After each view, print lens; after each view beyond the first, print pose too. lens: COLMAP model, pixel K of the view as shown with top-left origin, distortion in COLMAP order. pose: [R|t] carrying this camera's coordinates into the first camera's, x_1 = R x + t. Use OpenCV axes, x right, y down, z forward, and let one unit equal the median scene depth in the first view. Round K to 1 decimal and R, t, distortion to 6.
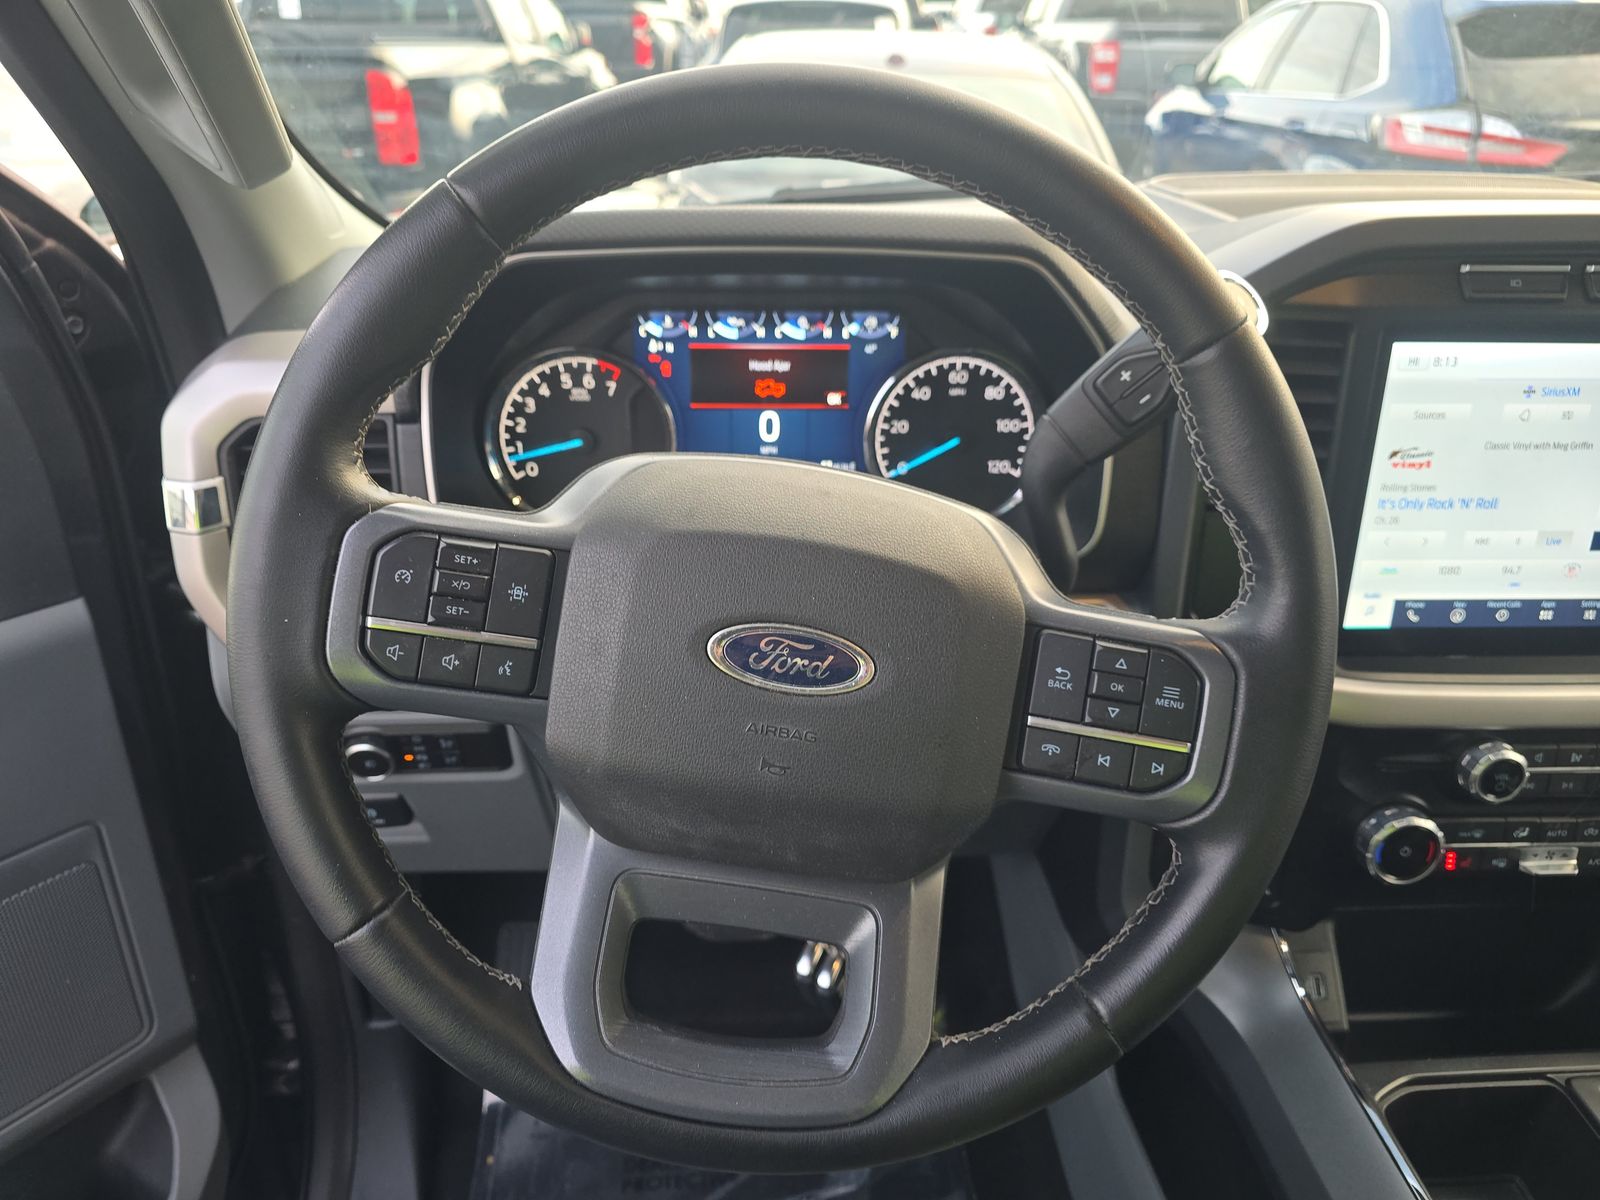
lens RADIAL K [[1095.8, 0, 808.8], [0, 1095.8, 597.9], [0, 0, 1]] dist [0.039521, -0.052143]
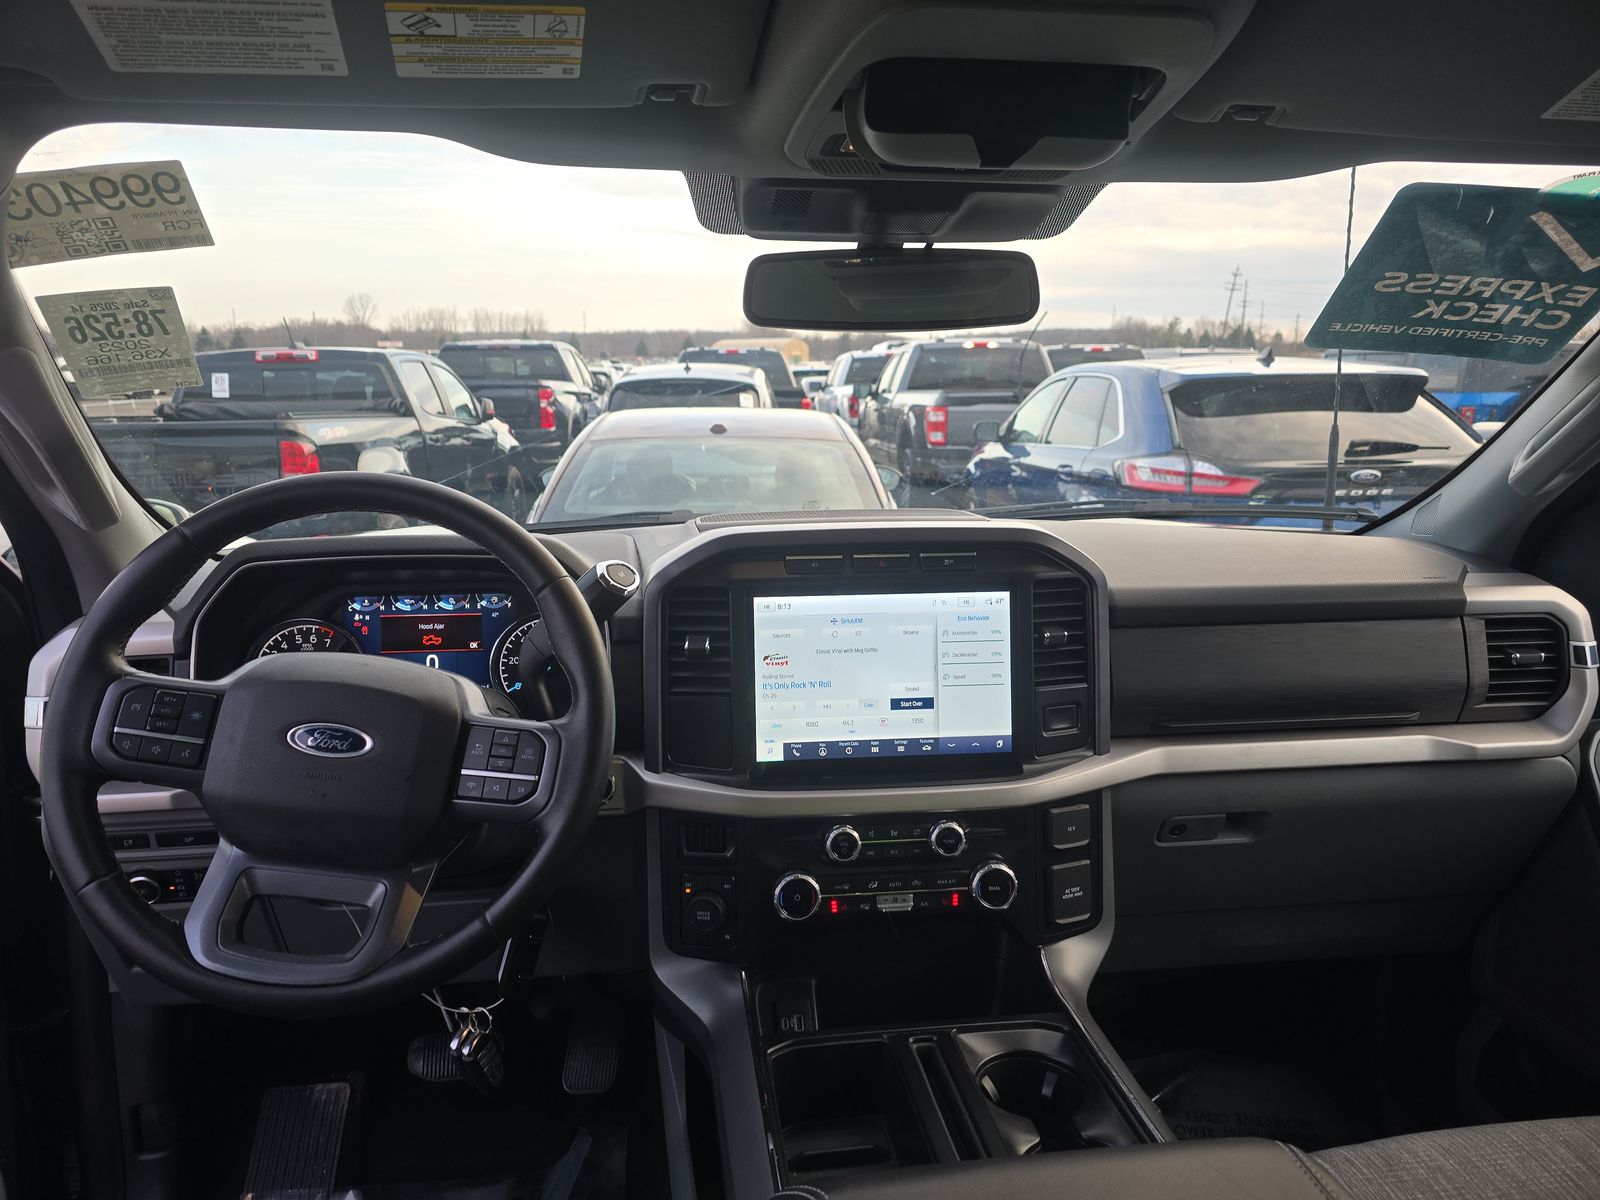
lens RADIAL K [[1095.8, 0, 827.6], [0, 1095.8, 592.8], [0, 0, 1]] dist [0.039521, -0.052143]
pose [[0.995933, -0.028763, 0.085381, 0.416073], [0.052326, 0.956119, -0.288269, 0.244812], [-0.073343, 0.291564, 0.953735, -0.622566]]
